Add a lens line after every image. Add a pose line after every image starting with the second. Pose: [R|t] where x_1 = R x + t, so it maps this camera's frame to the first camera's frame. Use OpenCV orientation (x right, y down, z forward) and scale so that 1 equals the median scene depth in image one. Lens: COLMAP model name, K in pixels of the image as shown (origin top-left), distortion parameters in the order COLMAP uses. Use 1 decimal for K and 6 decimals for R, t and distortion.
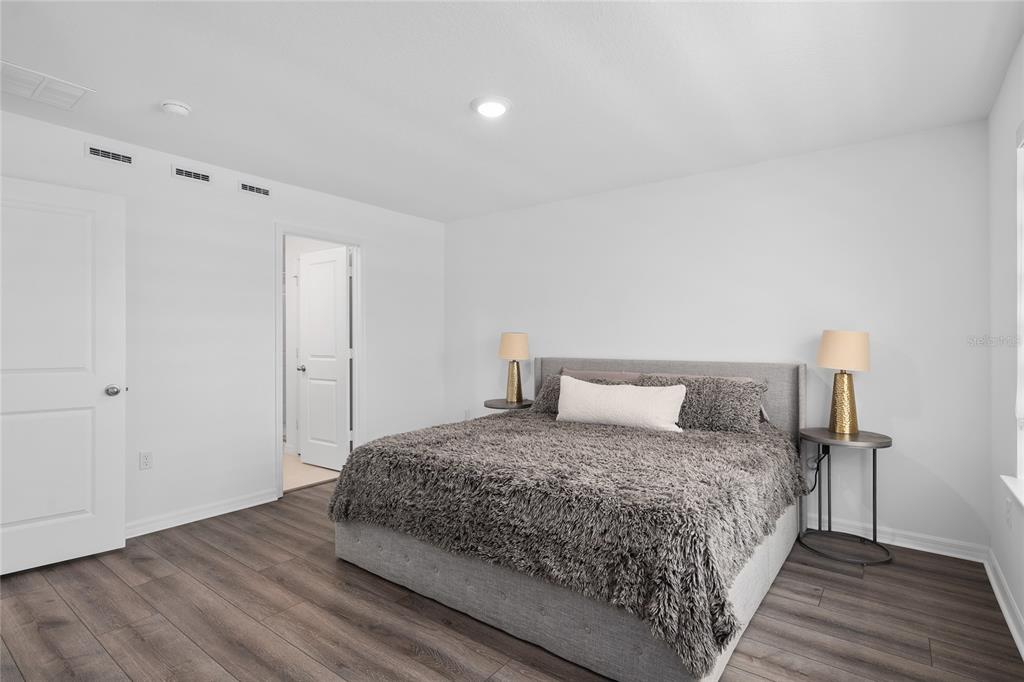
lens RADIAL K [[503.1, 0, 514.2], [0, 503.1, 337.4], [0, 0, 1]] dist [0.000412, -0.000355]
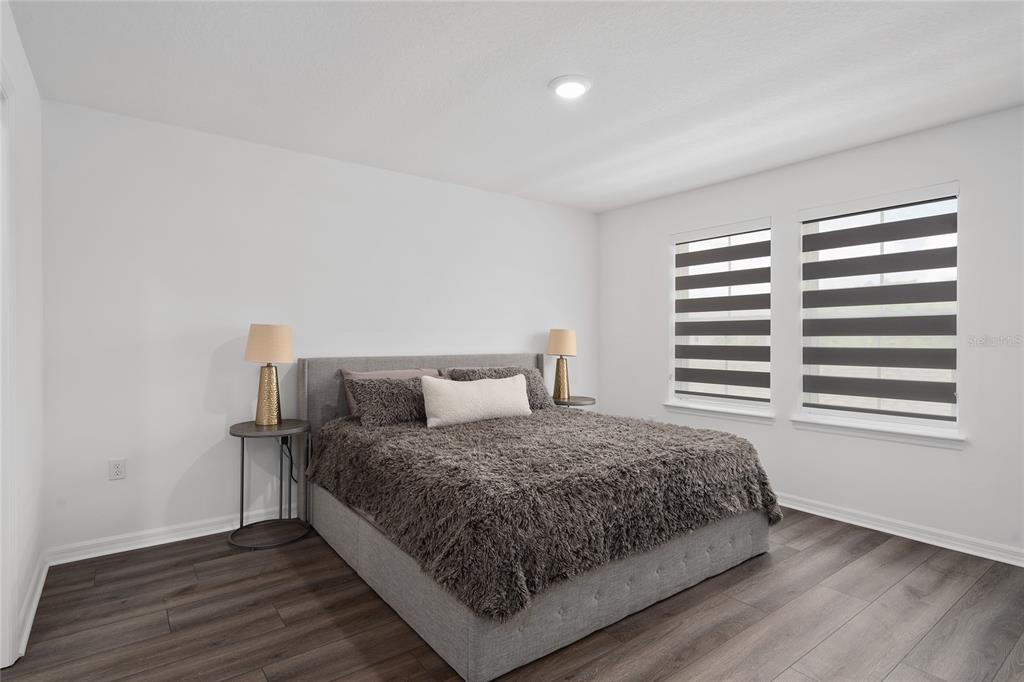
lens RADIAL K [[527.0, 0, 521.6], [0, 527.0, 326.2], [0, 0, 1]] dist [0.021170, 0.000318]
pose [[0.268173, 0.018921, 0.963185, -0.811881], [-0.010758, 0.999804, -0.016645, 0.003385], [-0.963311, -0.005898, 0.268324, 0.647098]]
